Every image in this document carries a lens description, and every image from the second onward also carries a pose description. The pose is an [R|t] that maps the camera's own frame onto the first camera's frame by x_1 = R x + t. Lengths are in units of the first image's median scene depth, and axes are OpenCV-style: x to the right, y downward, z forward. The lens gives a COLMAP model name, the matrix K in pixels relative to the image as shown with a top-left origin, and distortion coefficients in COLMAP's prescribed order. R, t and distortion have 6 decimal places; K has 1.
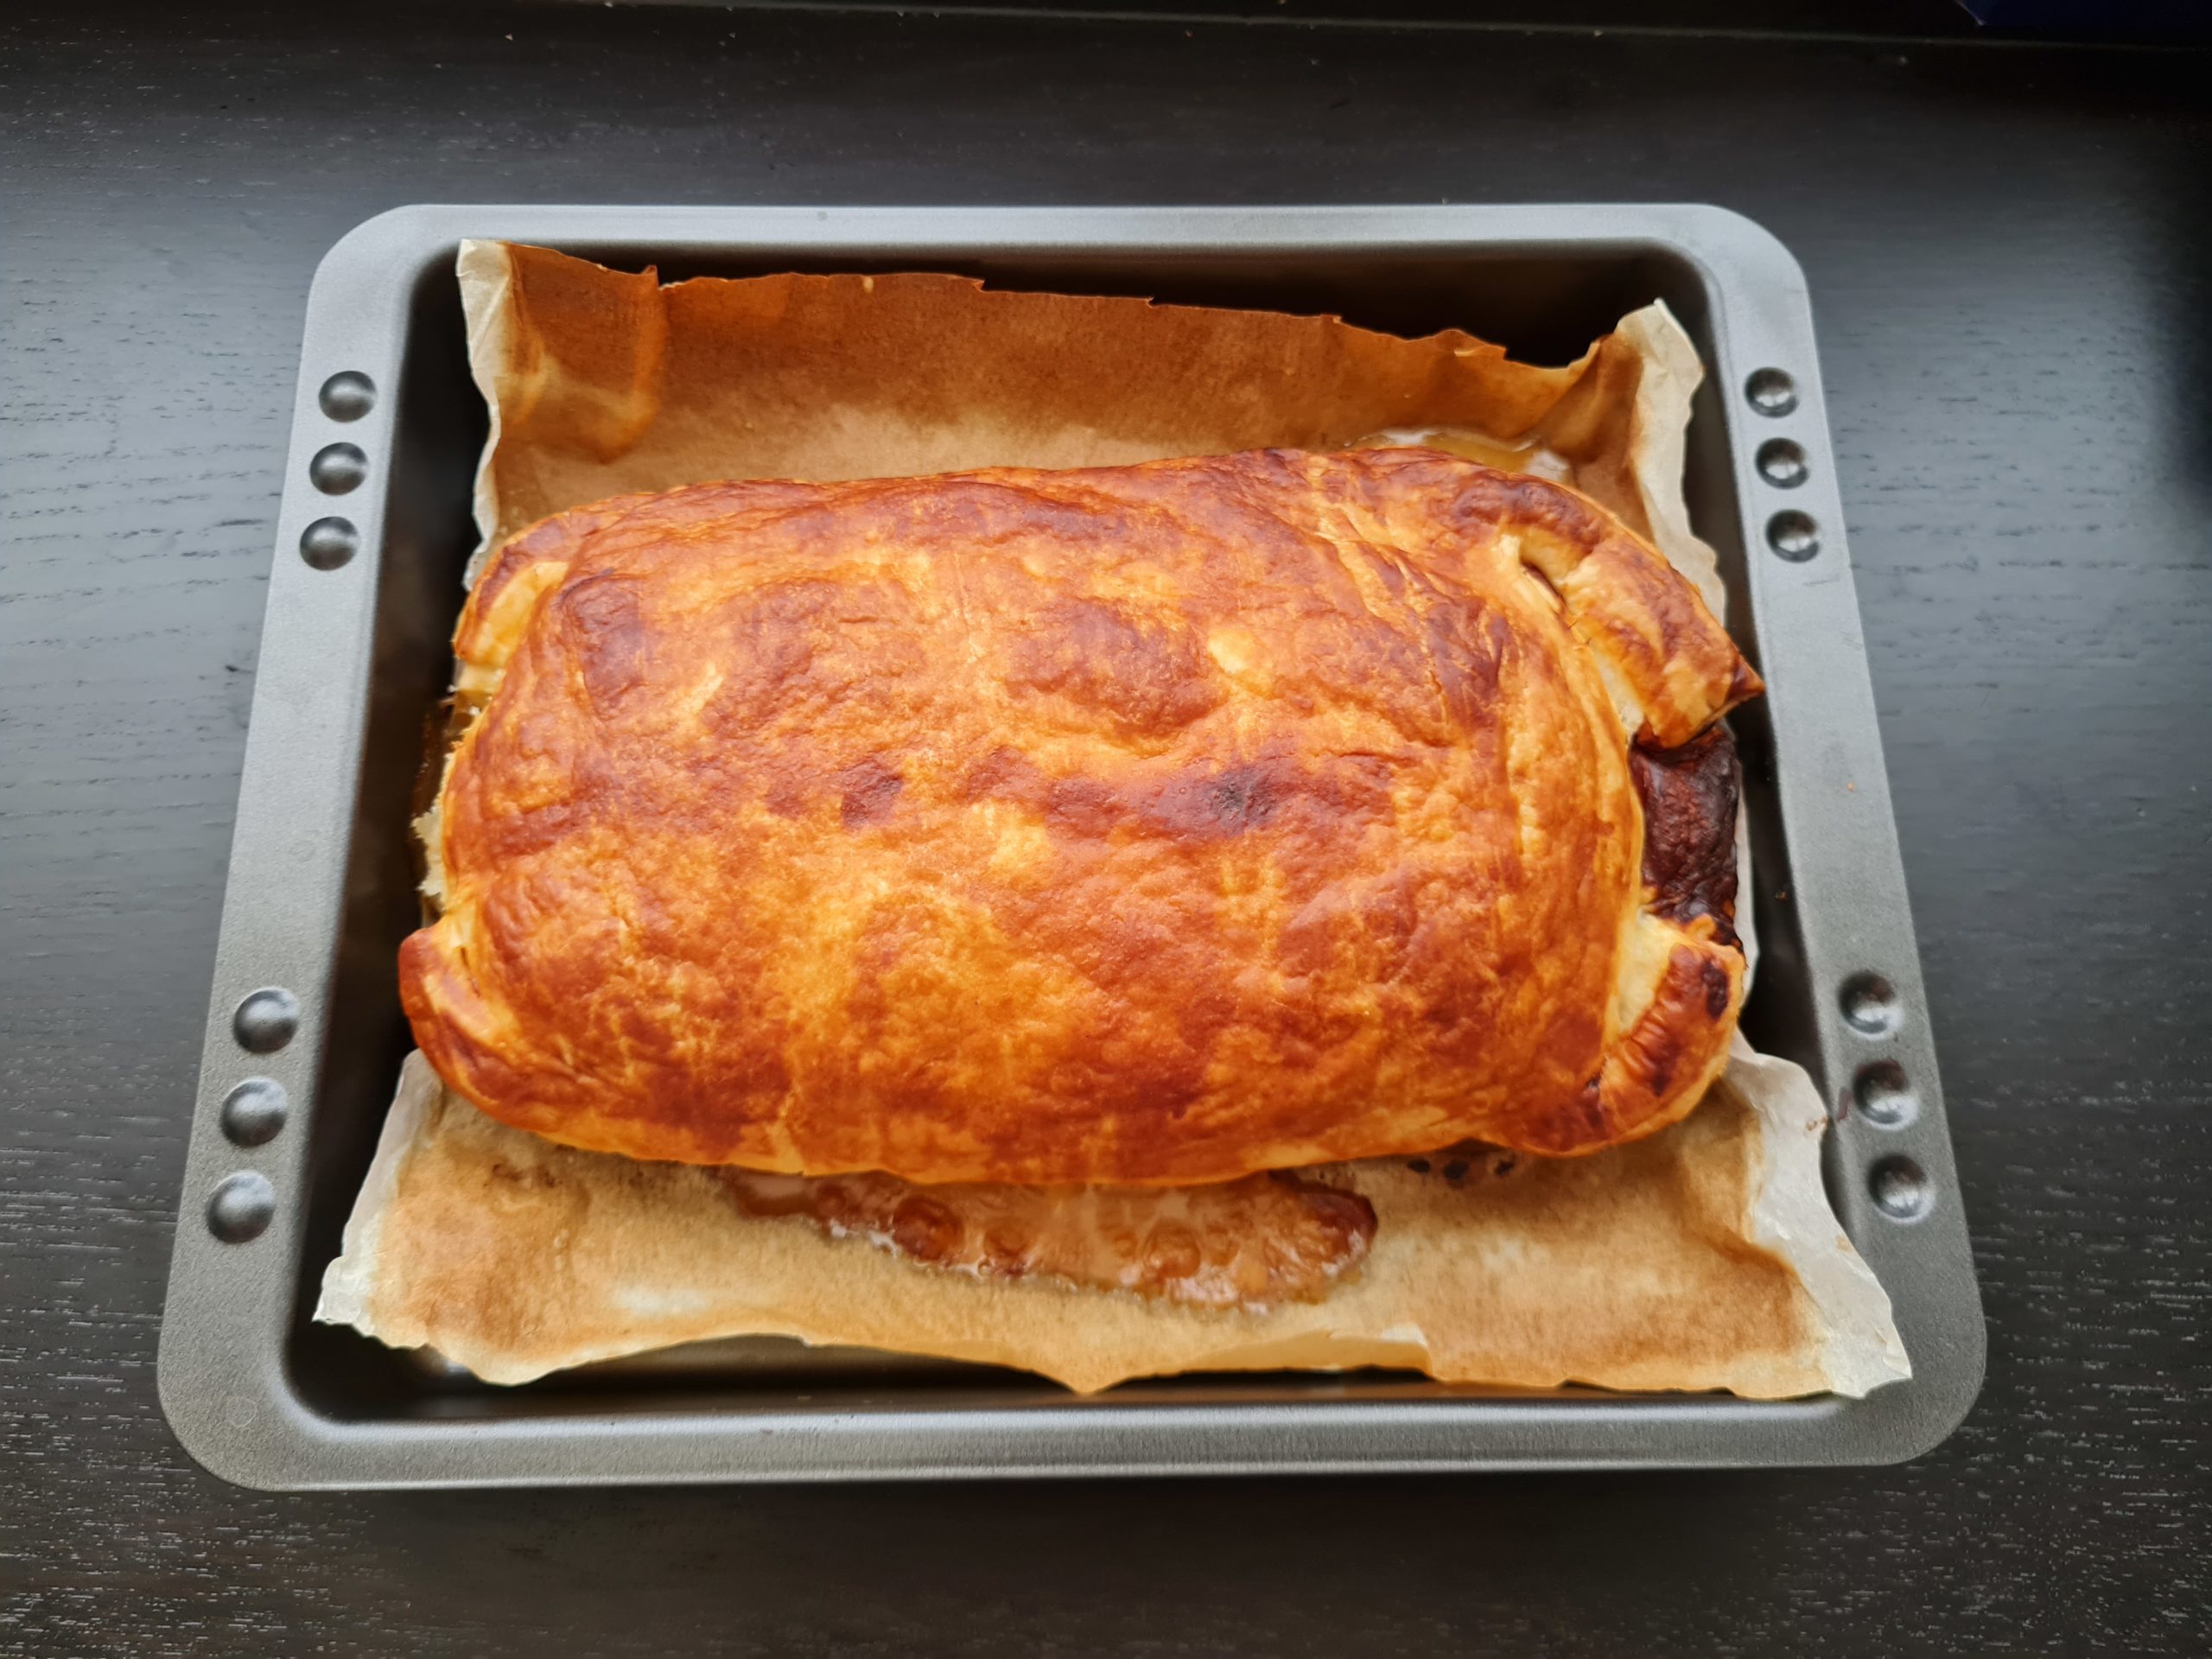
lens RADIAL K [[1683.3, 0, 1102.2], [0, 1683.3, 829.2], [0, 0, 1]] dist [-0.003566, 0.001059]
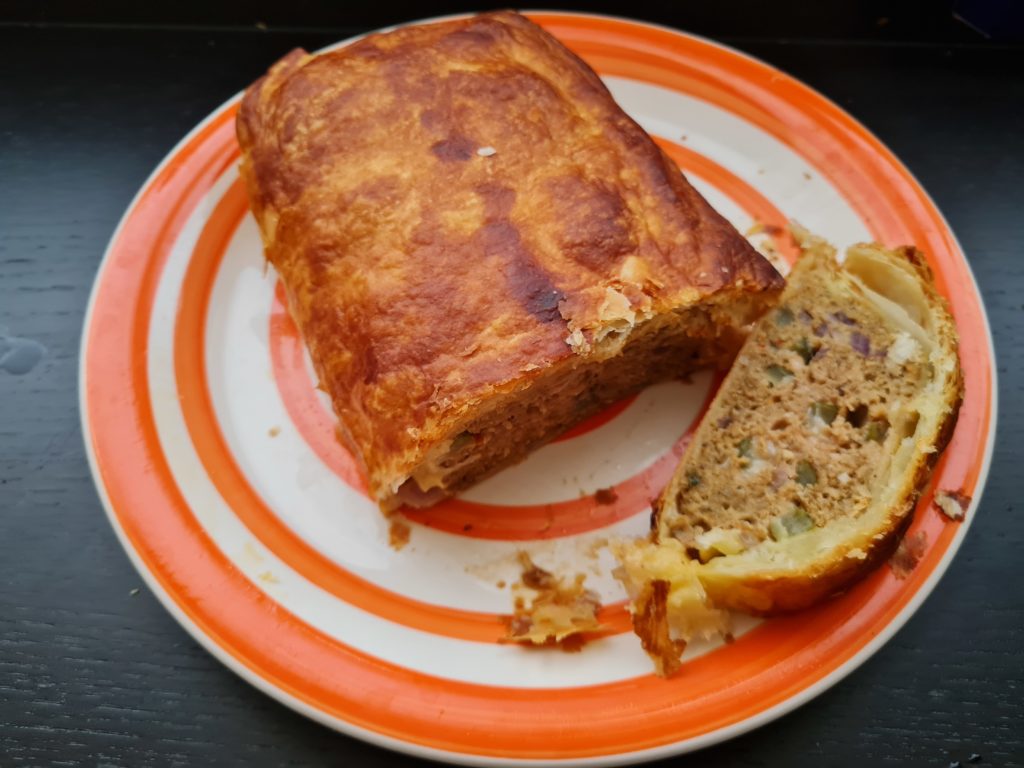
lens RADIAL K [[779.2, 0, 512.9], [0, 779.2, 389.4], [0, 0, 1]] dist [-0.003566, 0.001059]
pose [[0.460581, 0.800556, -0.383373, 0.403800], [-0.861115, 0.507757, 0.025759, 0.032266], [0.215282, 0.318264, 0.923234, 0.353540]]
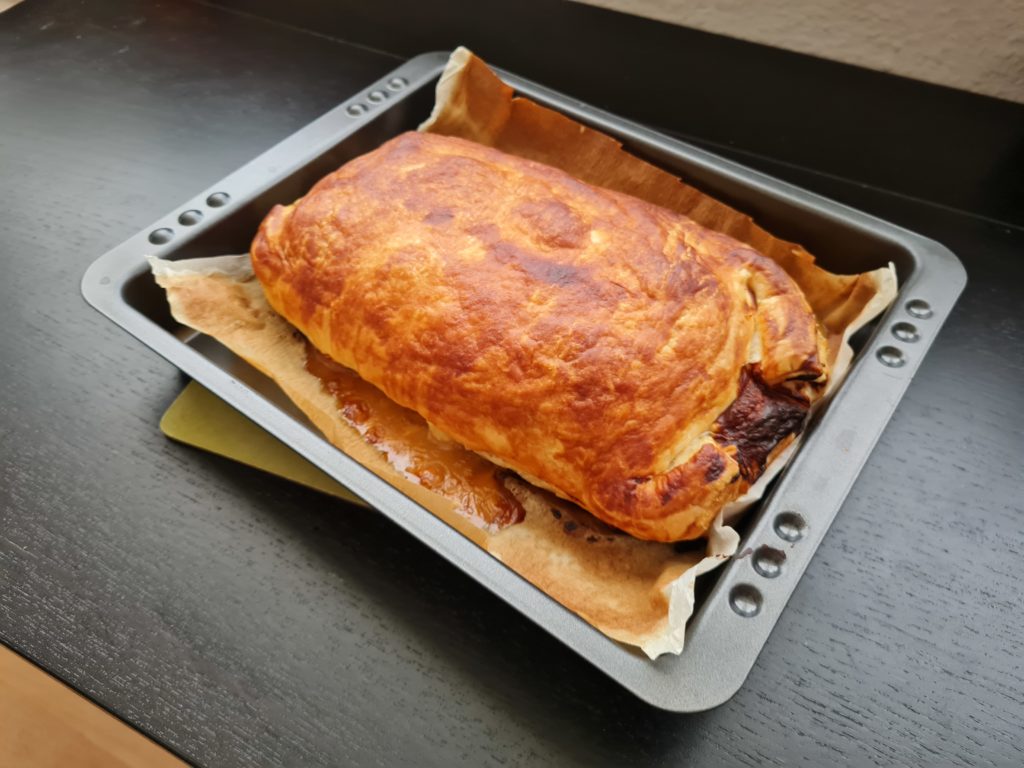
lens RADIAL K [[779.2, 0, 508.0], [0, 779.2, 378.8], [0, 0, 1]] dist [-0.003566, 0.001059]
pose [[0.793075, 0.464112, -0.394502, 0.500232], [-0.573807, 0.786560, -0.228185, 0.368325], [0.204396, 0.407336, 0.890112, 0.119116]]
